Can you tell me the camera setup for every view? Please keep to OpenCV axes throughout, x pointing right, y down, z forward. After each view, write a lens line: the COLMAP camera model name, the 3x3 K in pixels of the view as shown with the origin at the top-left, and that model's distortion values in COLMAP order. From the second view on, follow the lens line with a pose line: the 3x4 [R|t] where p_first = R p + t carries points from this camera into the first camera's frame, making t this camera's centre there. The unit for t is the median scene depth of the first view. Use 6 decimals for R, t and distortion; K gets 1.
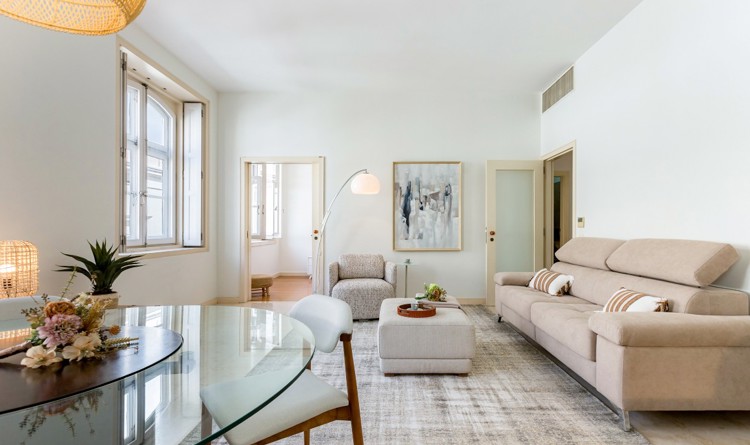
lens RADIAL K [[344.5, 0, 390.4], [0, 344.5, 235.2], [0, 0, 1]] dist [-0.001670, 0.000056]
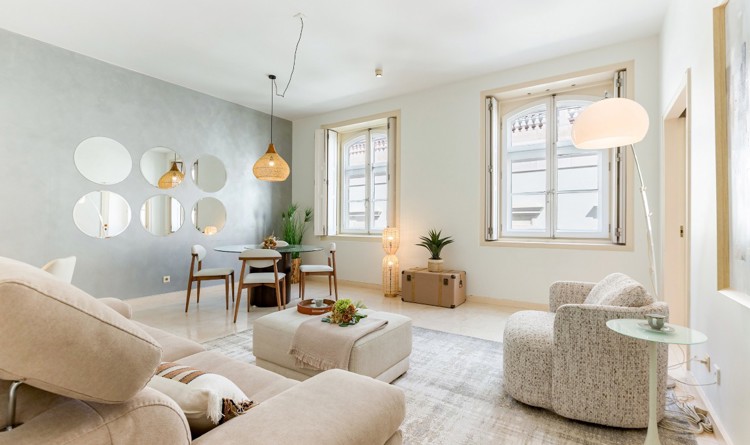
lens RADIAL K [[344.5, 0, 372.7], [0, 344.5, 220.6], [0, 0, 1]] dist [-0.001670, 0.000056]
pose [[-0.564729, -0.007650, -0.825241, 0.468638], [-0.016322, 0.999865, 0.001901, -0.015647], [0.825115, 0.014543, -0.564778, 0.999661]]
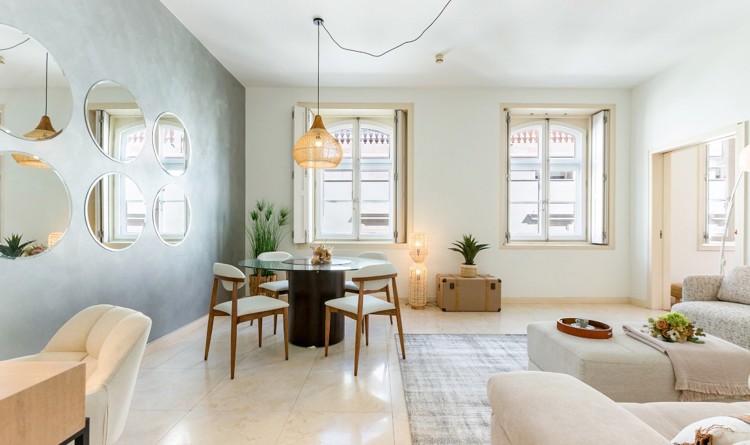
lens RADIAL K [[342.3, 0, 375.6], [0, 342.3, 231.0], [0, 0, 1]] dist [-0.014997, 0.000091]
pose [[-0.009442, 0.005709, -0.999939, 0.517770], [-0.021500, 0.999751, 0.005911, 0.000191], [0.999724, 0.021554, -0.009317, 0.310685]]
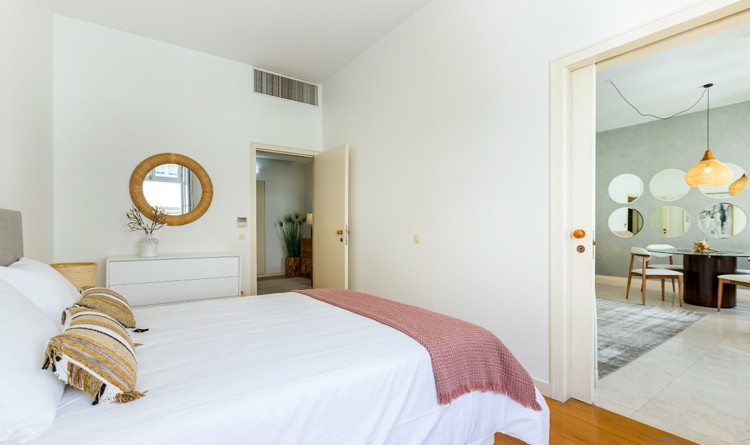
lens RADIAL K [[344.5, 0, 369.0], [0, 344.5, 228.6], [0, 0, 1]] dist [-0.001670, 0.000056]
pose [[-0.574819, -0.000740, 0.818280, -0.460683], [0.016914, 0.999775, 0.012786, -0.029423], [-0.818105, 0.021190, -0.574678, 1.629814]]
